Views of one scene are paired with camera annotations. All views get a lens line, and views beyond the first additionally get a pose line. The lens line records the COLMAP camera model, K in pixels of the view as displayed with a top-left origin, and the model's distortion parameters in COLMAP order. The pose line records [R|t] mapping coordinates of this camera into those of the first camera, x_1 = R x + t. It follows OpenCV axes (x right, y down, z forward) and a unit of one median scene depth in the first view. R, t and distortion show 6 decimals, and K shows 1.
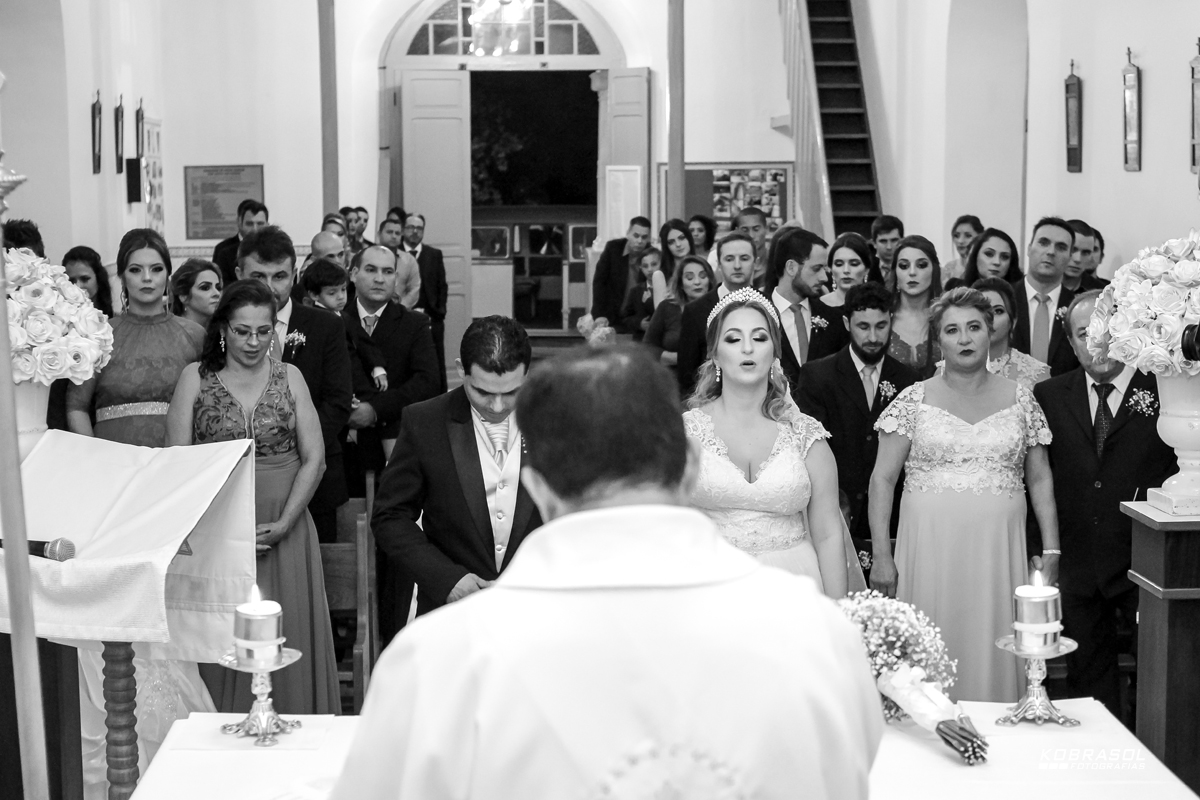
lens RADIAL K [[1979.6, 0, 588.5], [0, 1979.6, 392.0], [0, 0, 1]] dist [-0.055098, 0.000000]
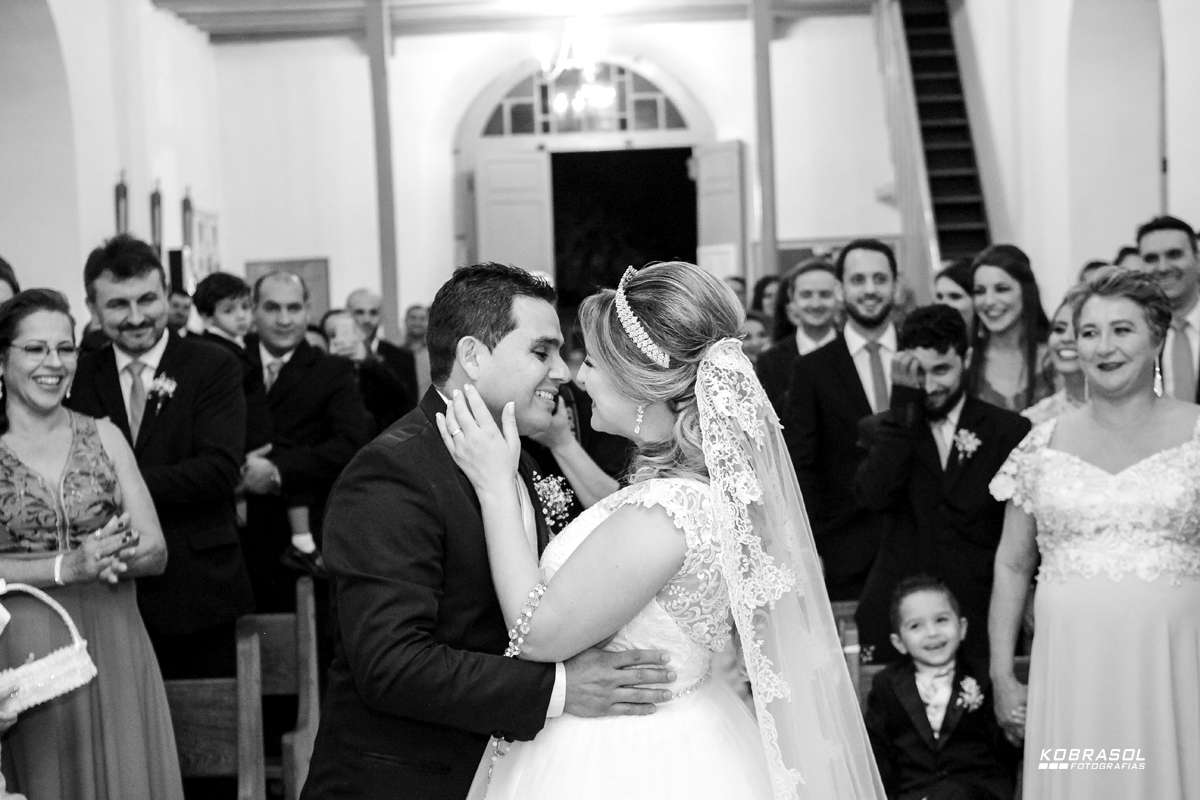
lens RADIAL K [[1850.2, 0, 589.7], [0, 1850.2, 441.8], [0, 0, 1]] dist [-0.084617, 0.000000]
pose [[0.996790, -0.026213, -0.075642, 0.022054], [0.023310, 0.998967, -0.039011, 0.008560], [0.076587, 0.037122, 0.996372, 0.143339]]
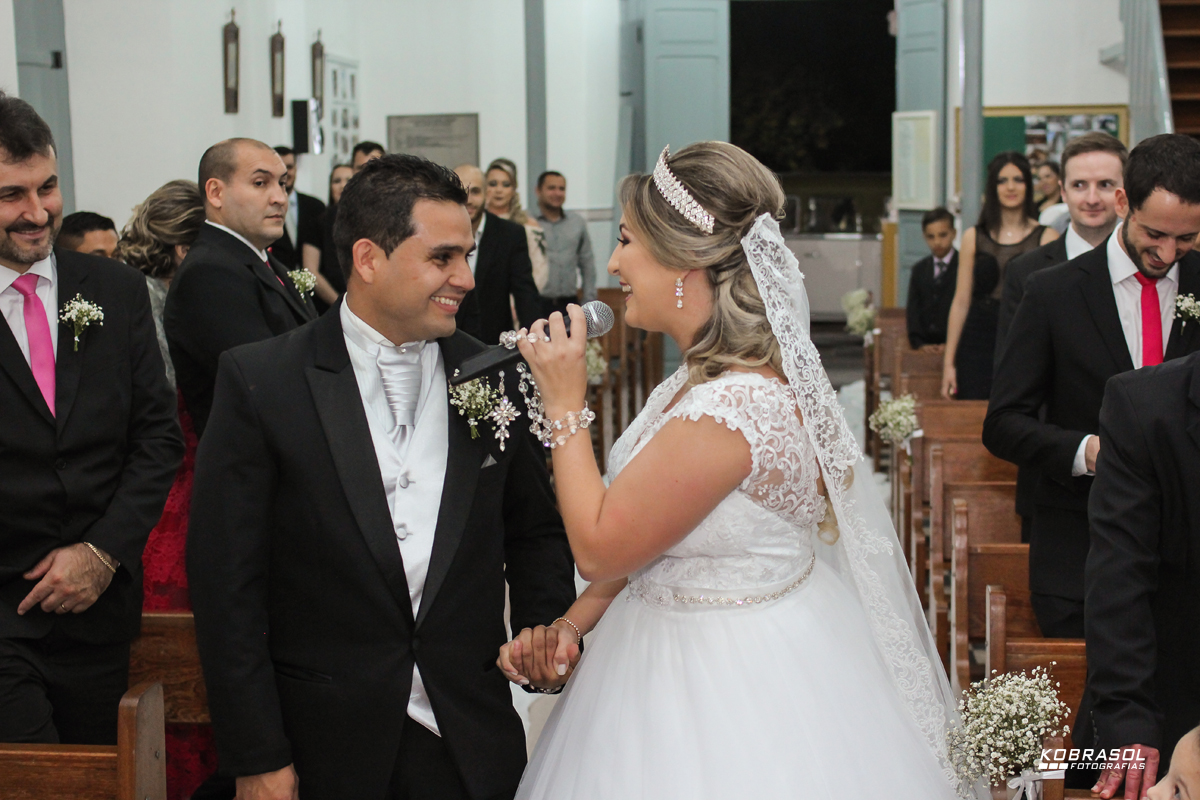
lens RADIAL K [[1850.2, 0, 600.4], [0, 1850.2, 426.4], [0, 0, 1]] dist [-0.084617, 0.000000]
pose [[0.983681, 0.018926, -0.178926, 0.029378], [-0.013826, 0.999463, 0.029710, -0.005946], [0.179392, -0.026752, 0.983414, 0.233137]]
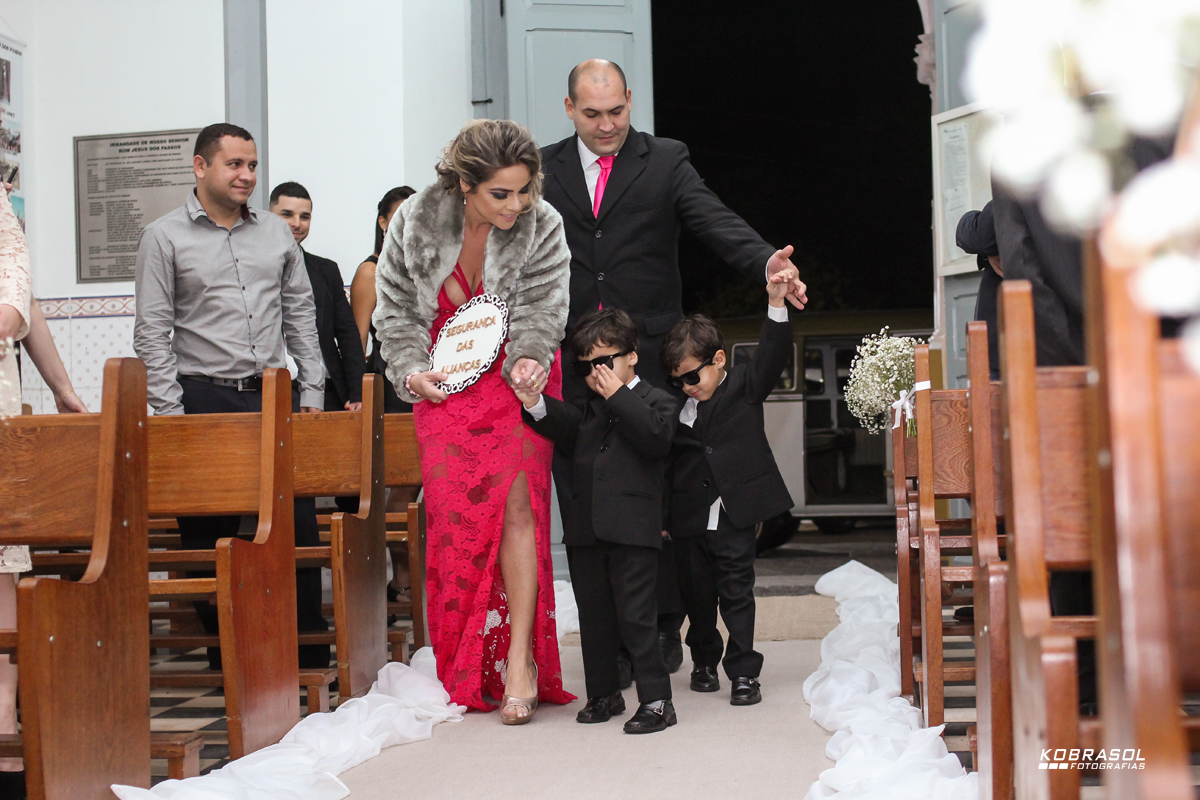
lens RADIAL K [[1850.2, 0, 610.9], [0, 1850.2, 405.0], [0, 0, 1]] dist [-0.084617, 0.000000]
pose [[0.981543, -0.023828, -0.189750, 0.016249], [0.000209, 0.992340, -0.123534, 0.010913], [0.191241, 0.121214, 0.974030, 0.576908]]
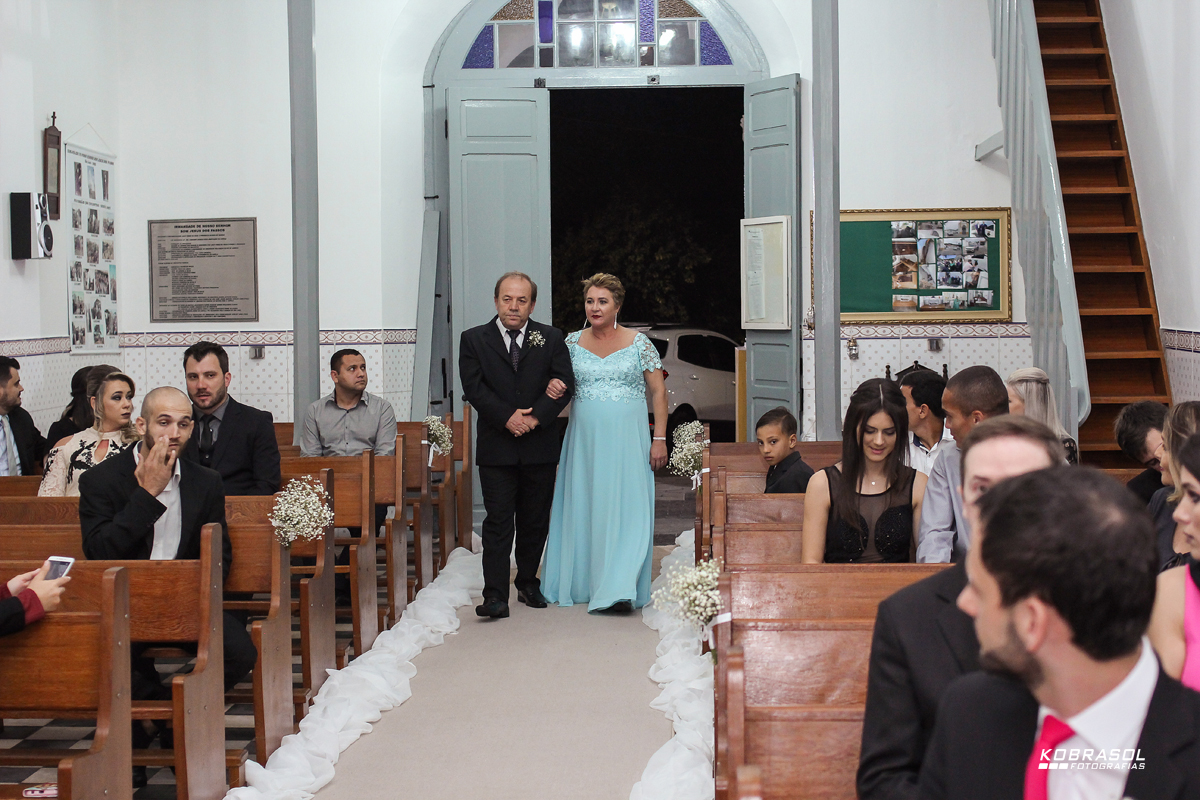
lens RADIAL K [[1850.2, 0, 598.9], [0, 1850.2, 412.5], [0, 0, 1]] dist [-0.084617, 0.000000]
pose [[0.992971, 0.002959, -0.118320, 0.038301], [-0.009768, 0.998326, -0.057008, -0.007646], [0.117953, 0.057763, 0.991338, 0.355198]]
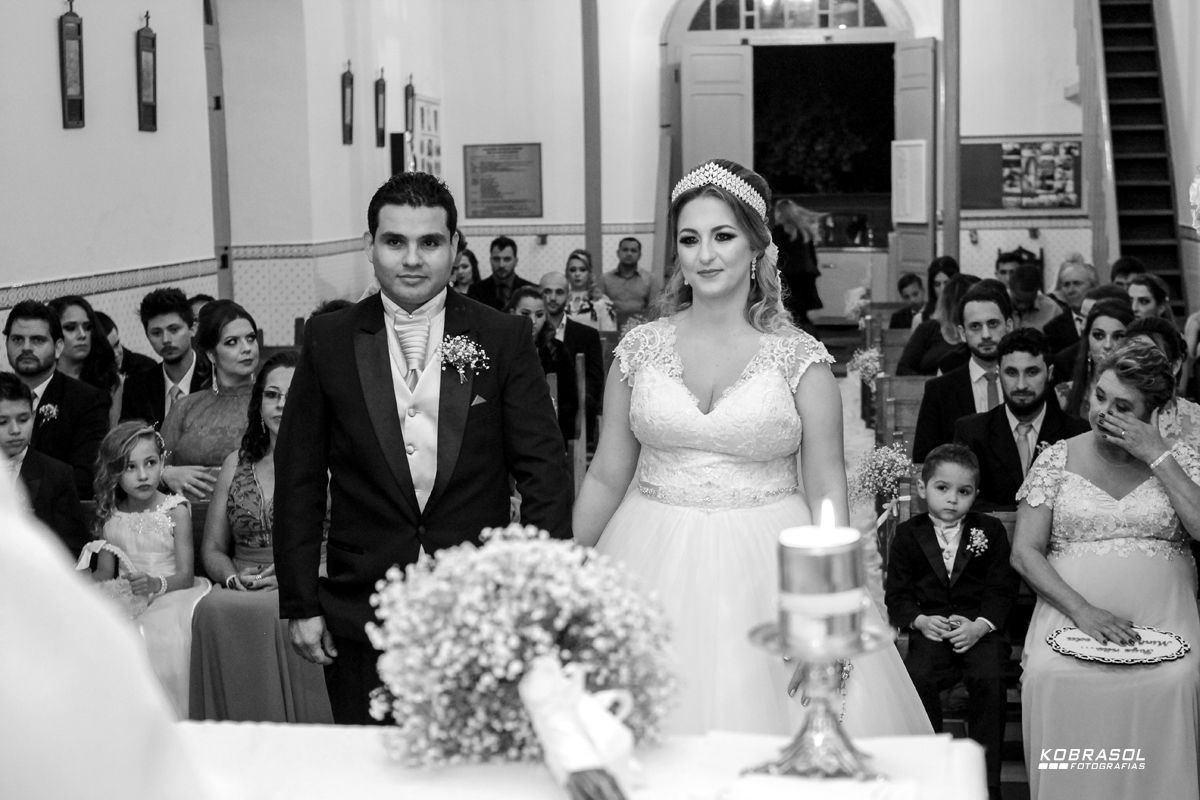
lens RADIAL K [[1850.2, 0, 594.9], [0, 1850.2, 414.4], [0, 0, 1]] dist [-0.084617, 0.000000]
pose [[0.979587, 0.014578, -0.200491, 0.050670], [-0.012733, 0.999864, 0.010486, 0.011693], [0.200617, -0.007719, 0.979639, 0.091460]]
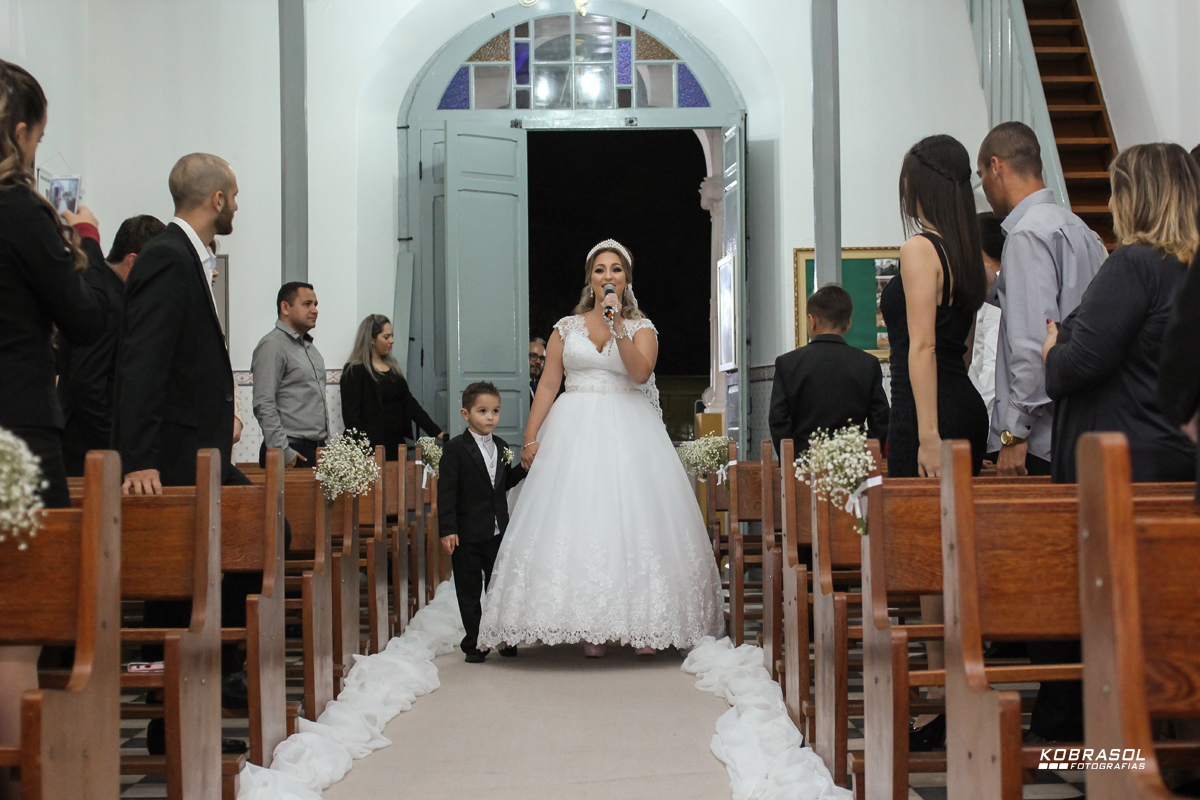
lens RADIAL K [[1850.2, 0, 592.4], [0, 1850.2, 432.8], [0, 0, 1]] dist [-0.084617, 0.000000]
pose [[0.997887, -0.005644, -0.064735, 0.006147], [-0.002379, 0.992379, -0.123199, 0.027390], [0.064937, 0.123092, 0.990268, 0.369148]]
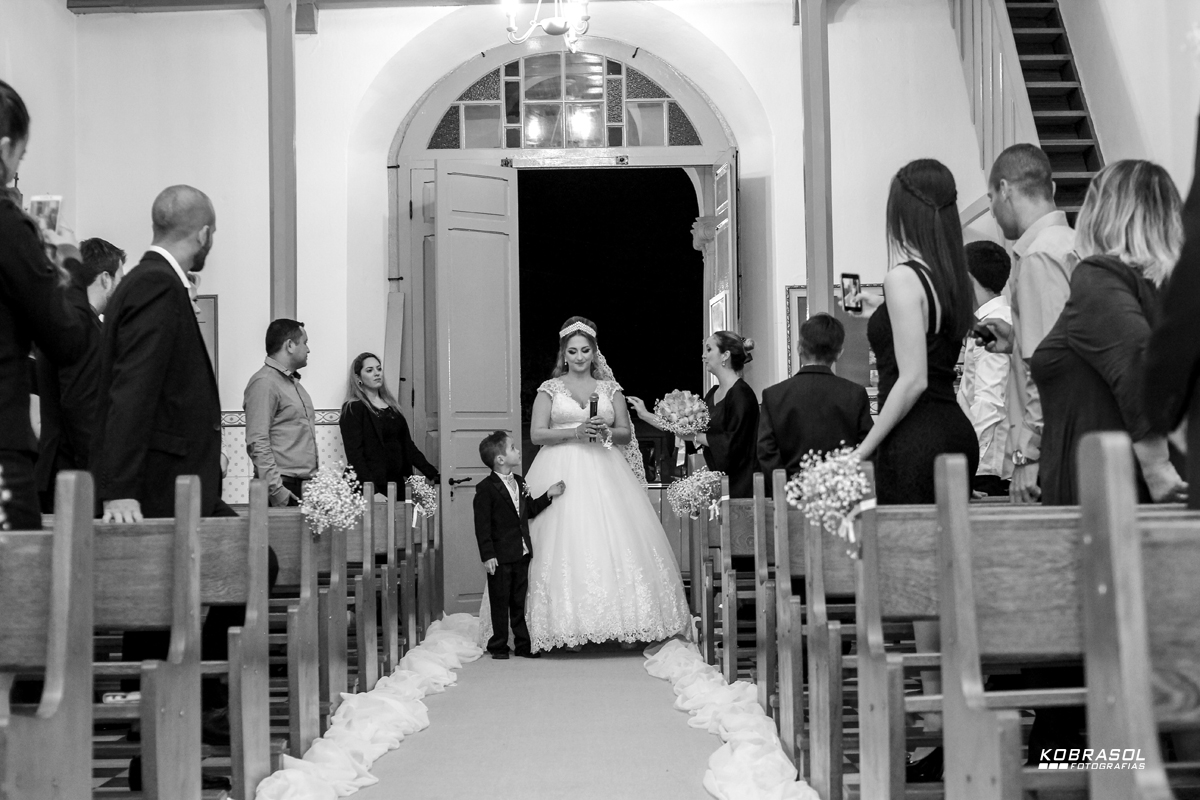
lens RADIAL K [[1850.2, 0, 595.2], [0, 1850.2, 431.3], [0, 0, 1]] dist [-0.084617, 0.000000]
pose [[0.998122, -0.012131, -0.060037, 0.006687], [0.003016, 0.988736, -0.149637, 0.029693], [0.061176, 0.149175, 0.986917, 0.374463]]
